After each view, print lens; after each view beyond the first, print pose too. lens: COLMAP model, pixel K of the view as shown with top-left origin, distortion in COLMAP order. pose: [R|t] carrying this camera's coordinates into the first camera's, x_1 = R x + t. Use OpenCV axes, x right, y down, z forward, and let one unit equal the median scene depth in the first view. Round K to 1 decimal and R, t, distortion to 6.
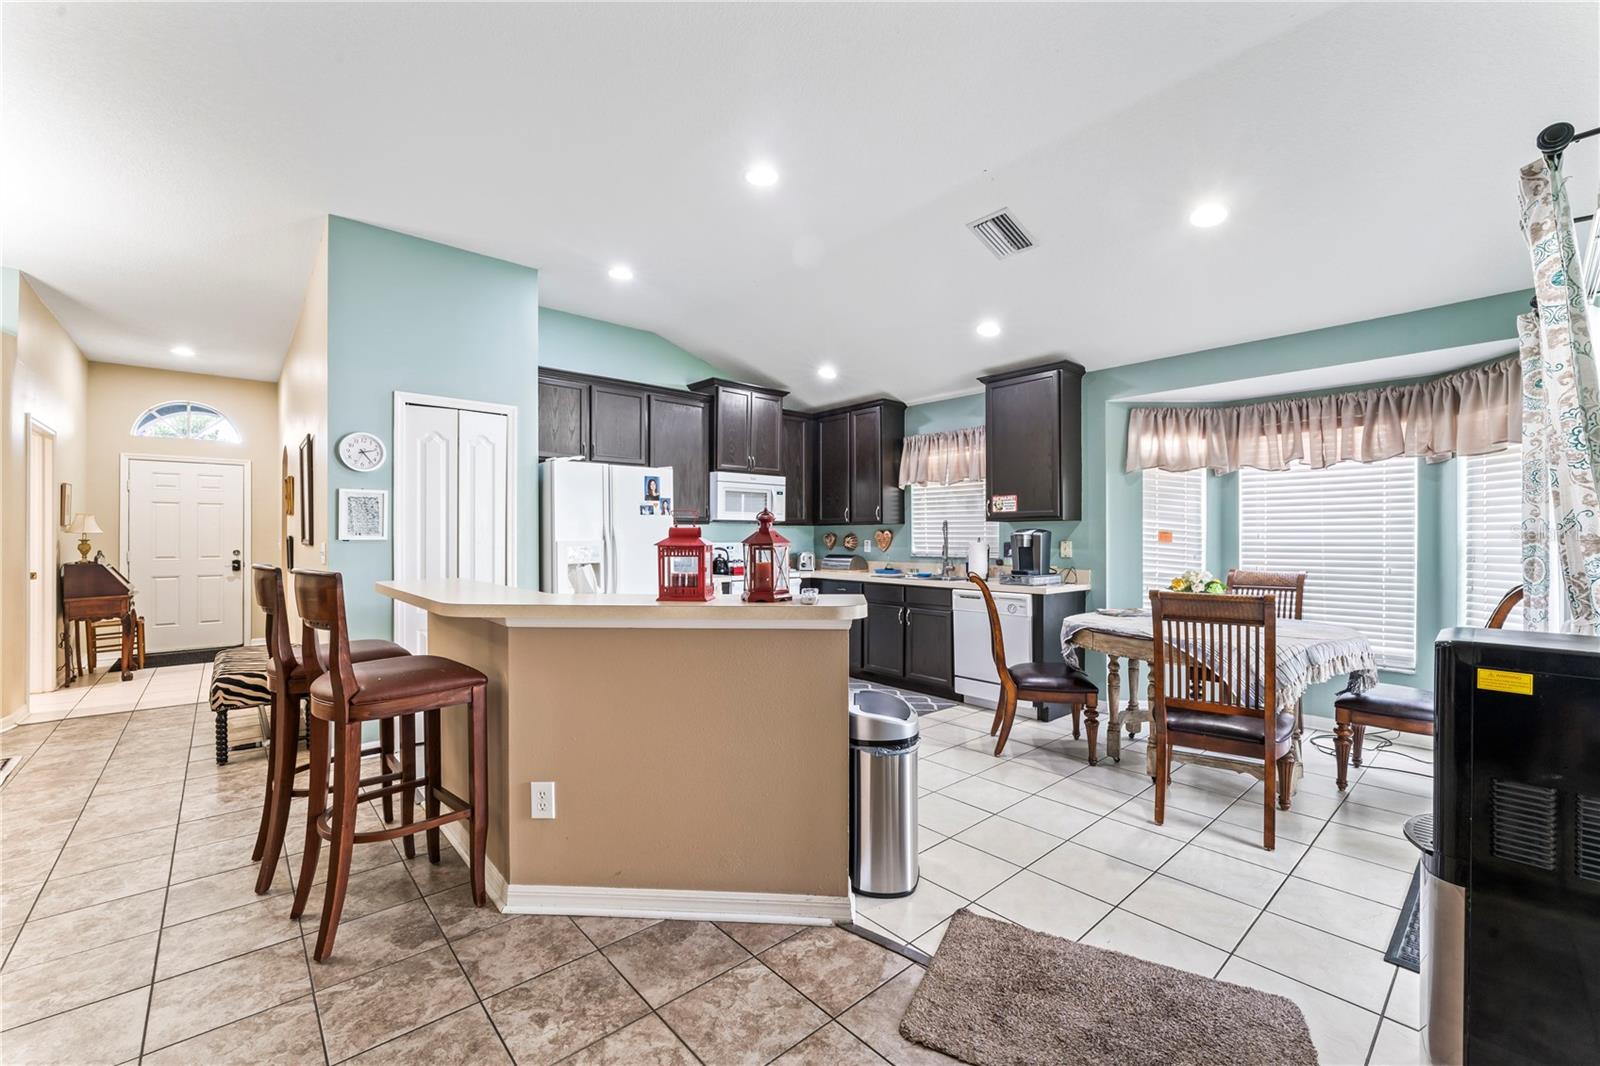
lens RADIAL K [[648.5, 0, 800.0], [0, 648.5, 533.0], [0, 0, 1]] dist [-0.007212, -0.000040]
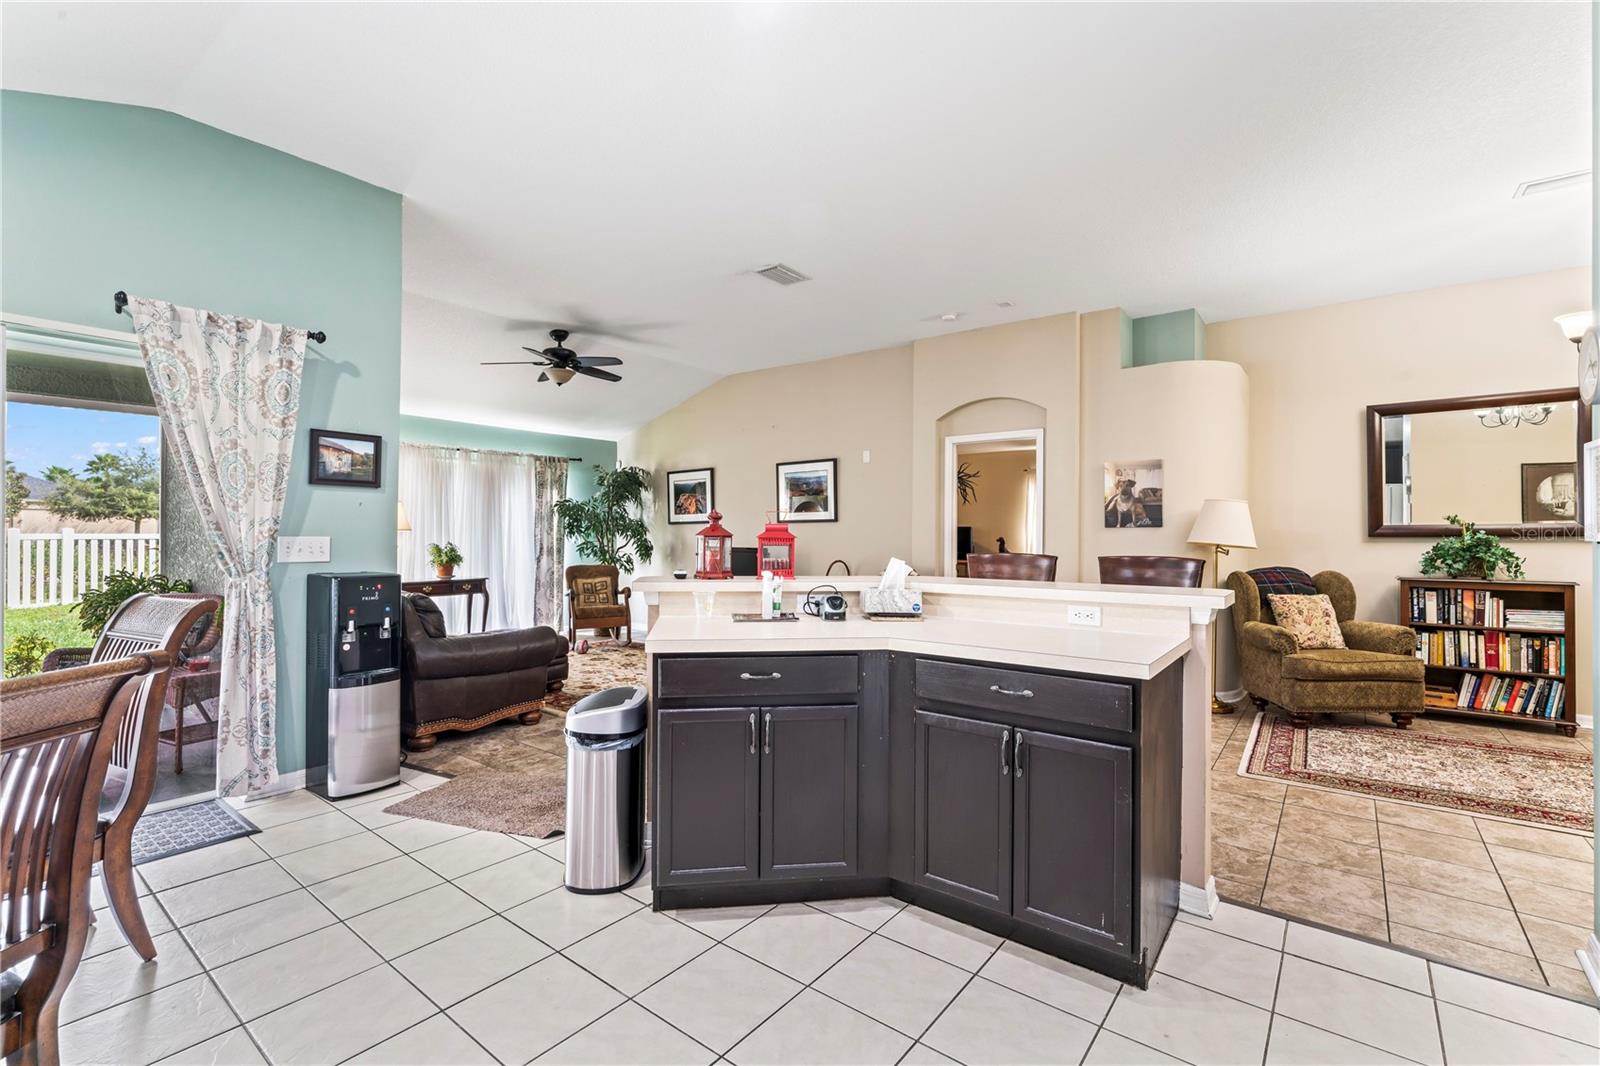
lens RADIAL K [[709.7, 0, 802.9], [0, 709.7, 530.6], [0, 0, 1]] dist [-0.000576, 0.000071]
pose [[-0.982120, -0.005795, -0.188169, 0.018139], [-0.004342, 0.999958, -0.008133, 0.006908], [0.188208, -0.007170, -0.982103, 1.052828]]
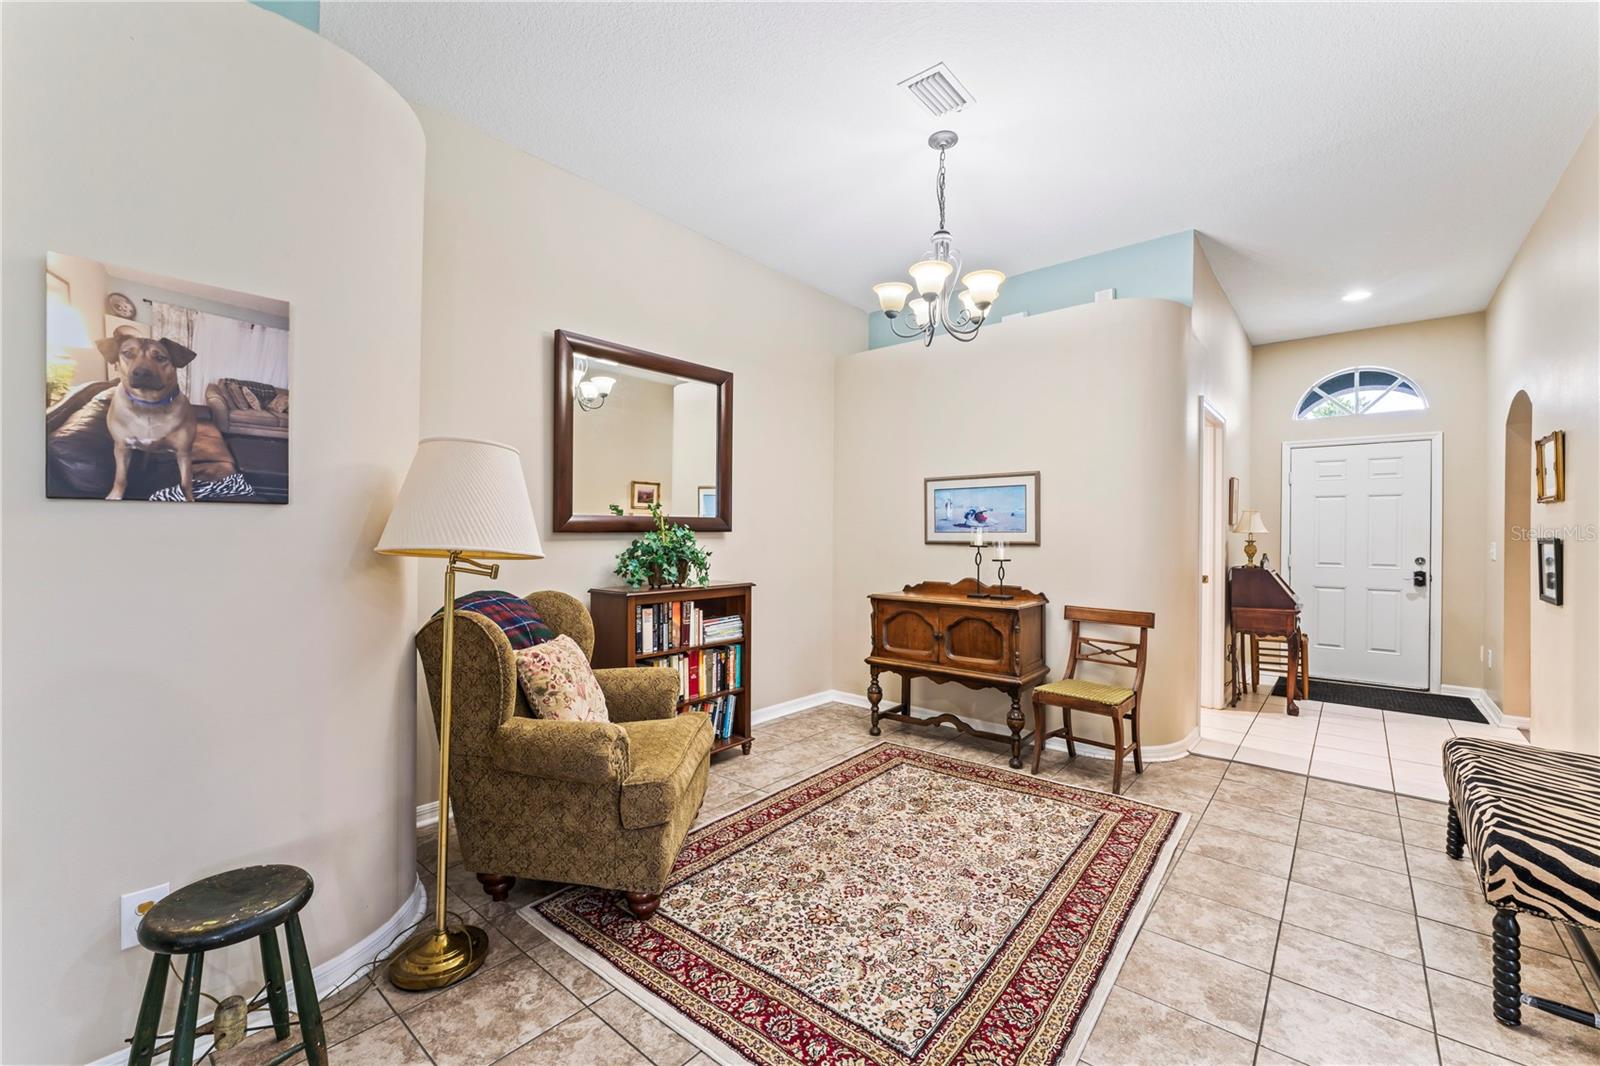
lens RADIAL K [[655.7, 0, 794.3], [0, 655.7, 533.9], [0, 0, 1]] dist [-0.006039, 0.000094]
pose [[0.133716, 0.001787, -0.991018, -0.358148], [-0.004868, 0.999987, 0.001146, 0.003496], [0.991008, 0.004672, 0.133723, 0.302029]]
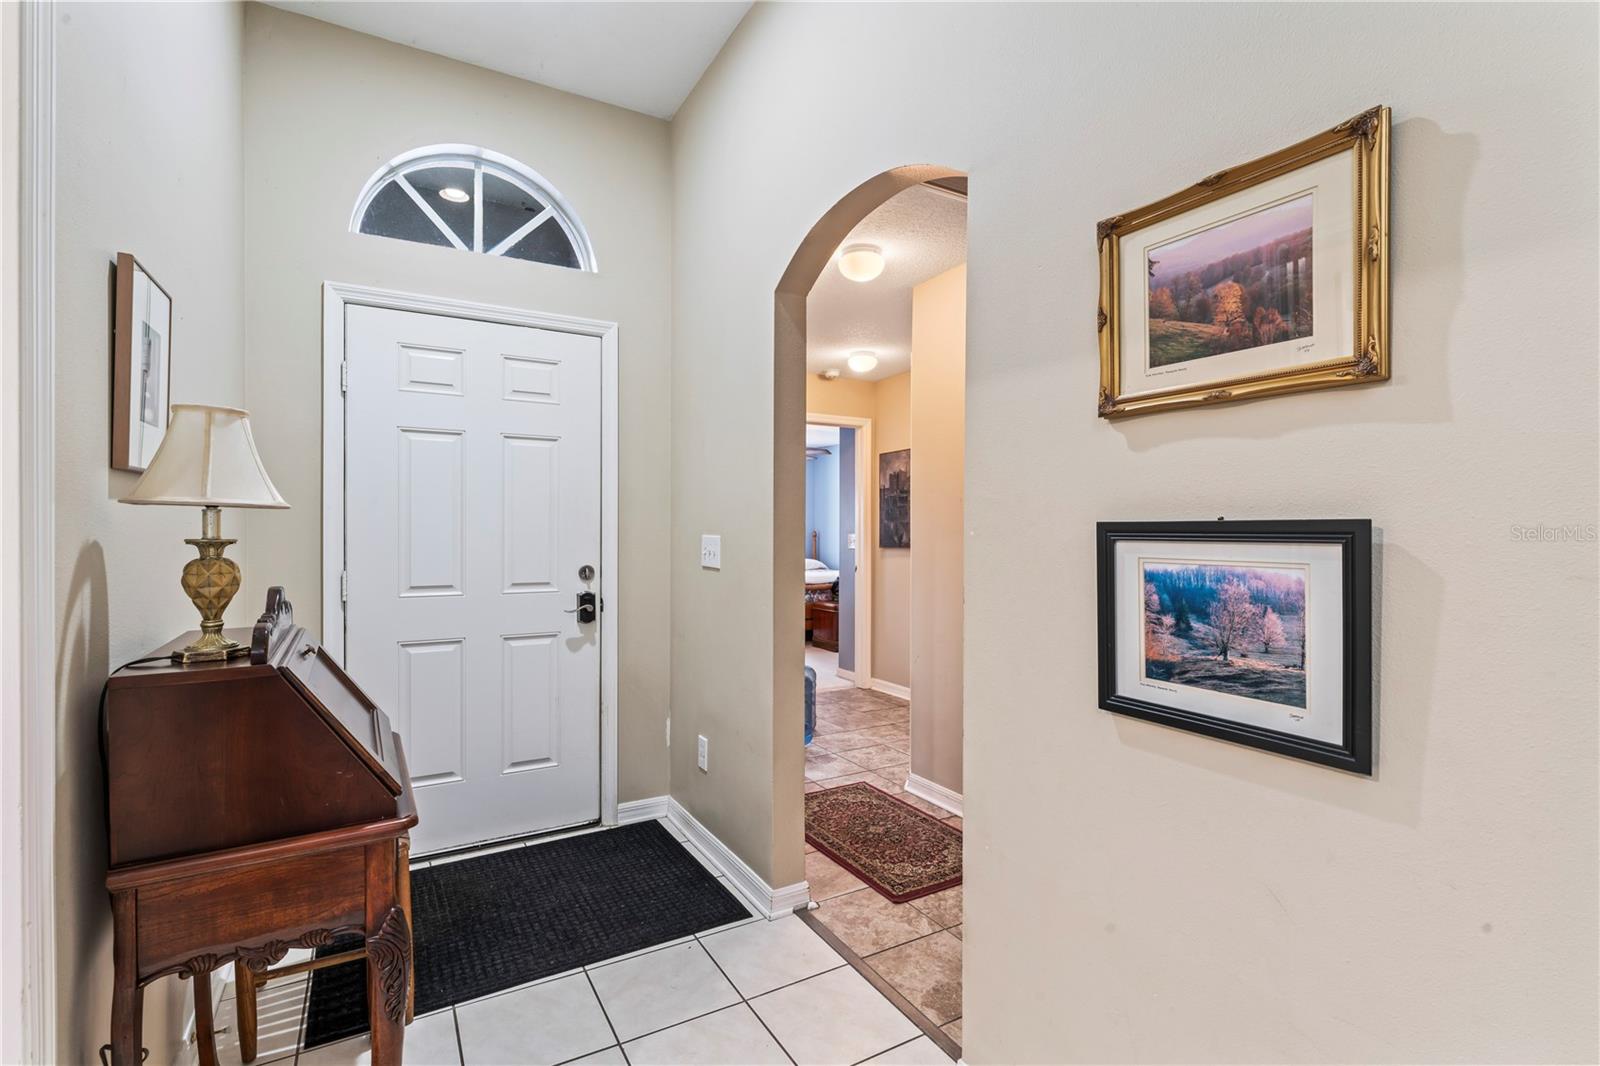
lens RADIAL K [[728.7, 0, 800.0], [0, 728.7, 533.0], [0, 0, 1]] dist [0.003811, 0.000347]
pose [[0.980504, 0.003890, -0.196463, -1.005731], [-0.003015, 0.999984, 0.004749, 0.007712], [0.196478, -0.004064, 0.980500, 0.919660]]
